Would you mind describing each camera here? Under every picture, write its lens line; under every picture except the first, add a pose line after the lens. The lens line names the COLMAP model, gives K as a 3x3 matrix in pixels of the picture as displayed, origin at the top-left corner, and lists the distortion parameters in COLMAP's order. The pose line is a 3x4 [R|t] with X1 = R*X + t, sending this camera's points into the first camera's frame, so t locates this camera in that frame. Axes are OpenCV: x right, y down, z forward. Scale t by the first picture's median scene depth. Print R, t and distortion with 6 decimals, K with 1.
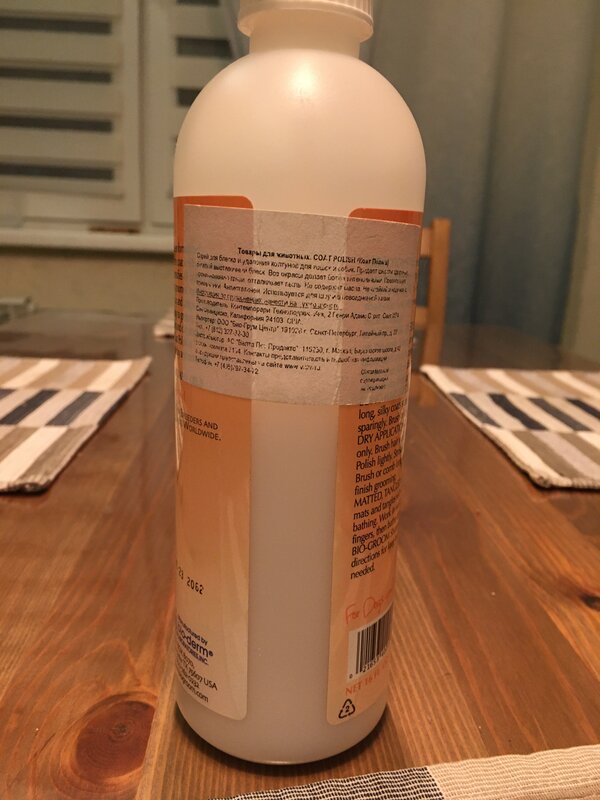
lens RADIAL K [[708.2, 0, 293.3], [0, 708.2, 401.6], [0, 0, 1]] dist [0.076318, -0.134242]
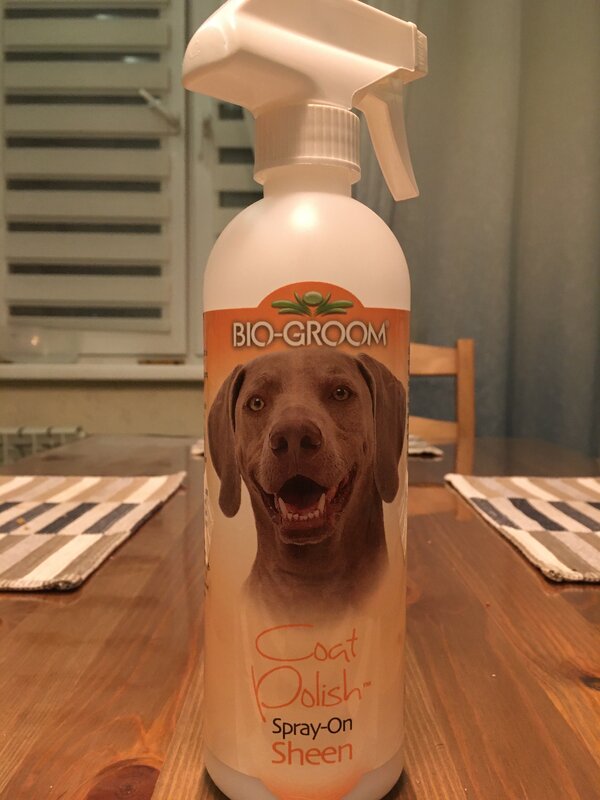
lens RADIAL K [[708.2, 0, 294.4], [0, 708.2, 397.5], [0, 0, 1]] dist [0.076318, -0.134242]
pose [[0.997532, -0.030863, -0.063060, 0.053670], [0.018746, 0.982669, -0.184417, 0.046090], [0.067658, 0.182780, 0.980823, -0.081878]]
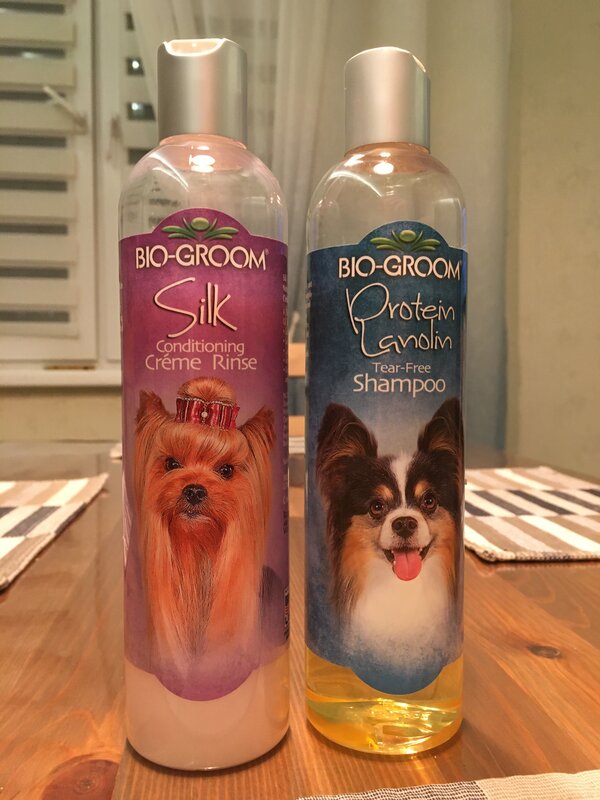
lens RADIAL K [[708.2, 0, 294.5], [0, 708.2, 400.8], [0, 0, 1]] dist [0.076318, -0.134242]
pose [[0.996758, -0.045118, 0.066616, 0.005683], [0.057041, 0.980200, -0.189615, 0.075686], [-0.056742, 0.192800, 0.979596, -0.061425]]
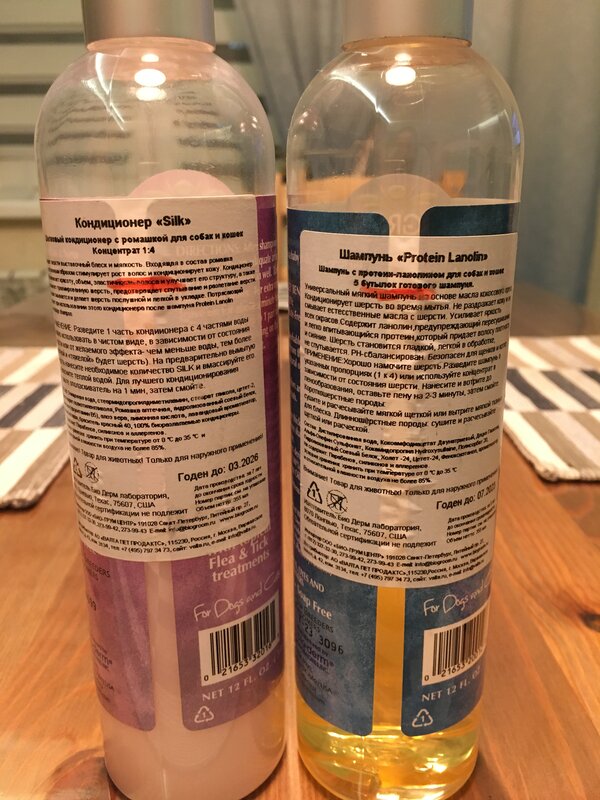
lens RADIAL K [[708.2, 0, 294.7], [0, 708.2, 396.2], [0, 0, 1]] dist [0.076318, -0.134242]
pose [[0.998324, -0.039233, -0.042533, 0.057938], [0.041884, 0.997112, 0.063344, -0.071697], [0.039925, -0.065019, 0.997085, 0.042125]]
